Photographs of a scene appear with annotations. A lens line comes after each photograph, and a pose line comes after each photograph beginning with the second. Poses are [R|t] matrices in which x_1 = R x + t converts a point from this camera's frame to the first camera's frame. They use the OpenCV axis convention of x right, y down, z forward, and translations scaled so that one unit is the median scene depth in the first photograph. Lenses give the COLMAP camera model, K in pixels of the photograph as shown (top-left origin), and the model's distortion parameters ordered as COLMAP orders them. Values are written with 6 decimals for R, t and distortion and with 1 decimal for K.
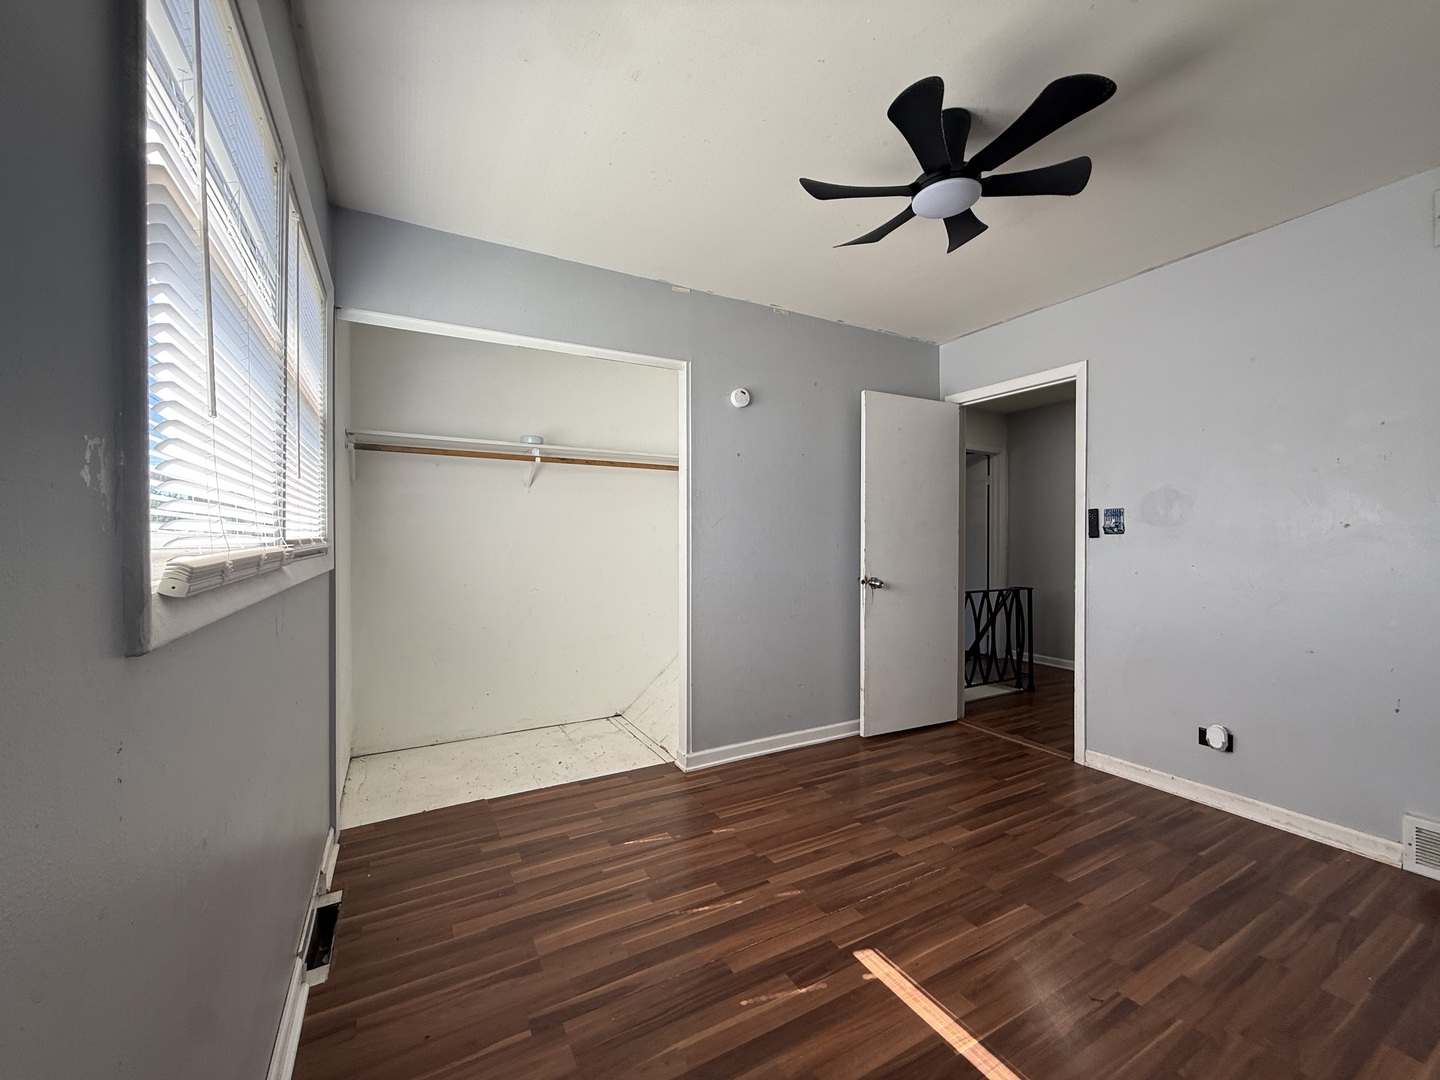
lens RADIAL K [[572.8, 0, 717.4], [0, 572.8, 542.0], [0, 0, 1]] dist [0.000147, 0.000280]
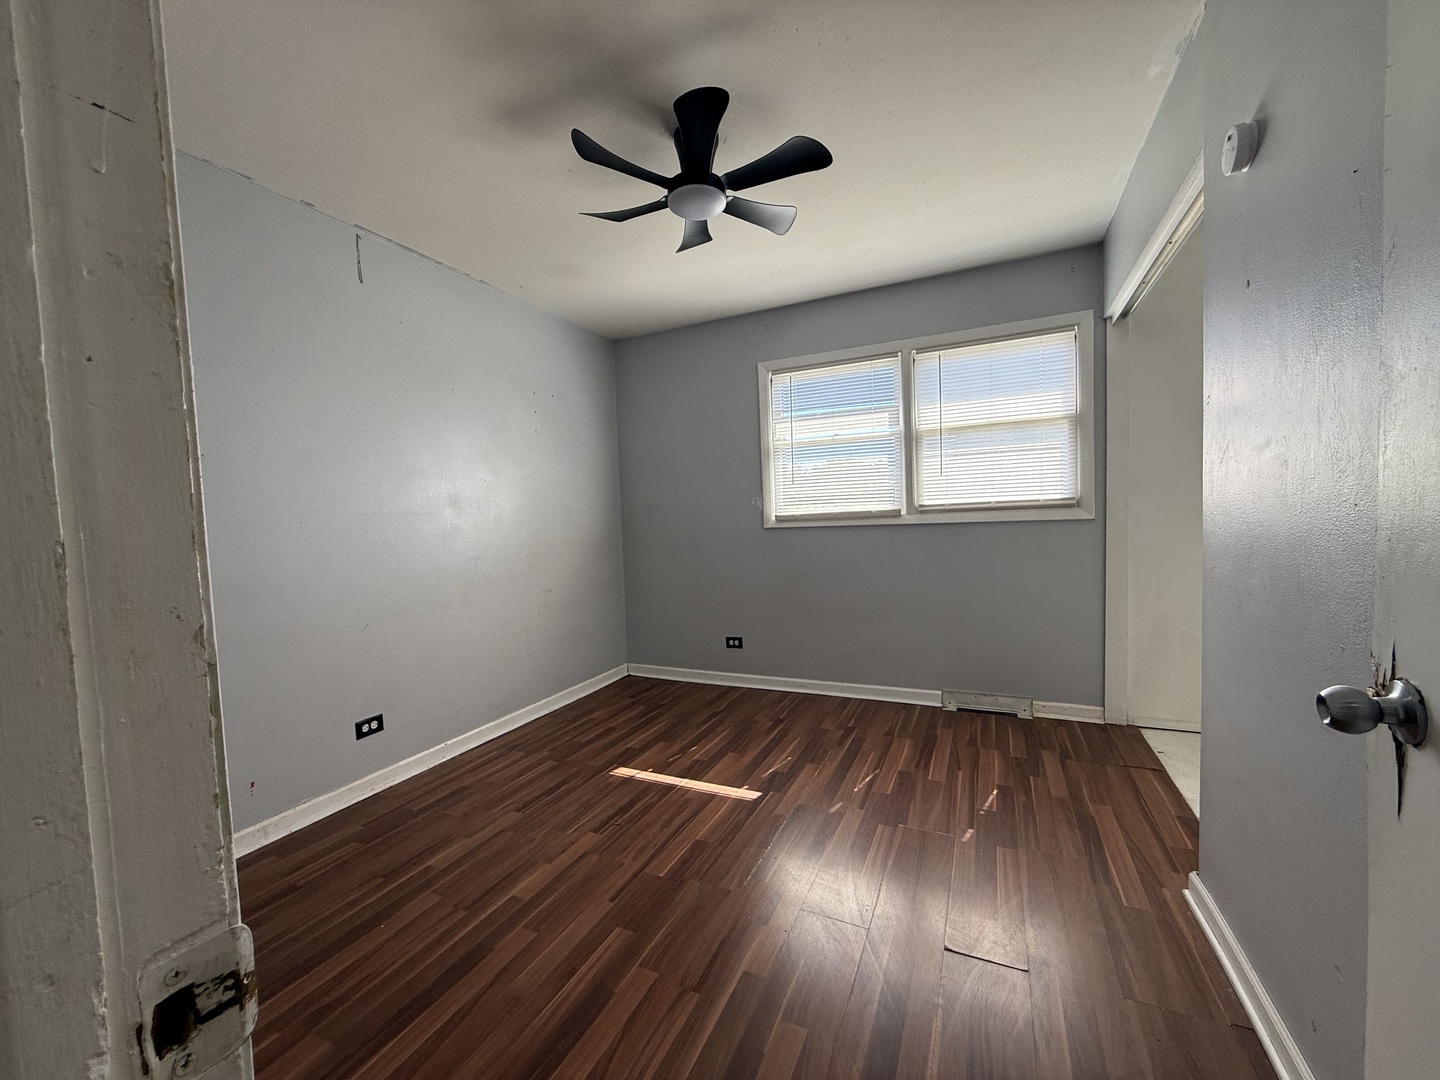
lens RADIAL K [[572.8, 0, 717.4], [0, 572.8, 542.0], [0, 0, 1]] dist [0.000147, 0.000280]
pose [[-0.811137, 0.059666, -0.581805, 1.066338], [0.035302, 0.997964, 0.053126, -0.002070], [0.583790, 0.022553, -0.811591, 1.967008]]
